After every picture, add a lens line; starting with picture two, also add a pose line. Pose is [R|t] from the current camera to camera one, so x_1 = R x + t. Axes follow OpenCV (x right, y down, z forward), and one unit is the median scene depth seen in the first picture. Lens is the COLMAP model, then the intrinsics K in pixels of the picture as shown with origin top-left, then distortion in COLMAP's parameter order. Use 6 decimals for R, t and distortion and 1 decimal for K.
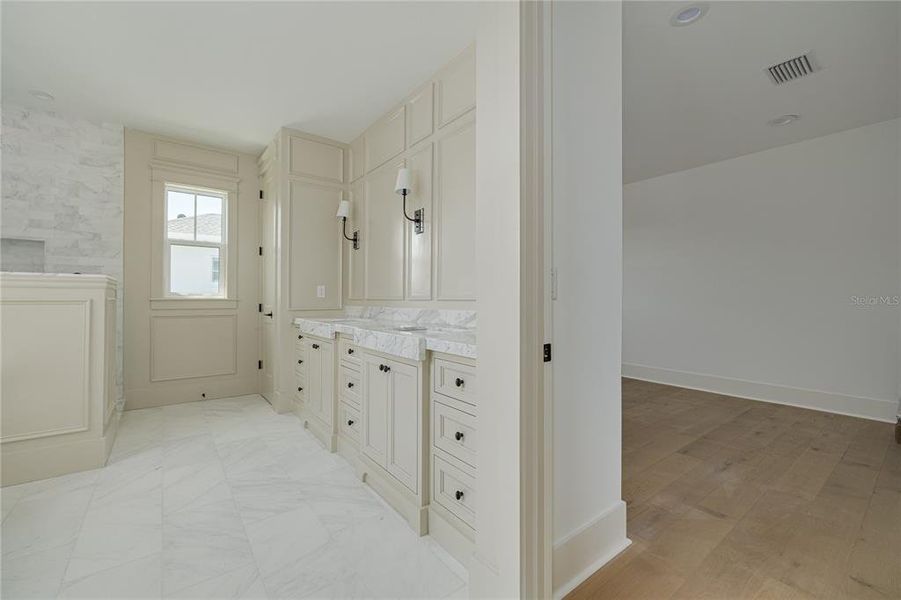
lens RADIAL K [[376.8, 0, 447.3], [0, 376.8, 298.6], [0, 0, 1]] dist [0.000603, -0.000017]
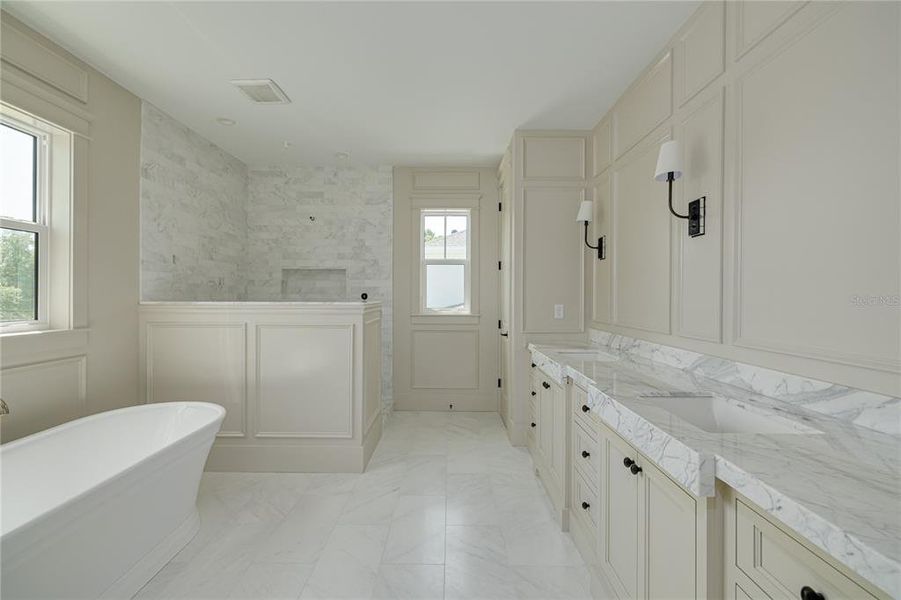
lens RADIAL K [[376.8, 0, 447.8], [0, 376.8, 295.5], [0, 0, 1]] dist [0.000603, -0.000017]
pose [[0.793576, -0.000770, -0.608470, -0.017578], [-0.000894, 0.999997, -0.002432, -0.058505], [0.608470, 0.002474, 0.793573, 0.191787]]
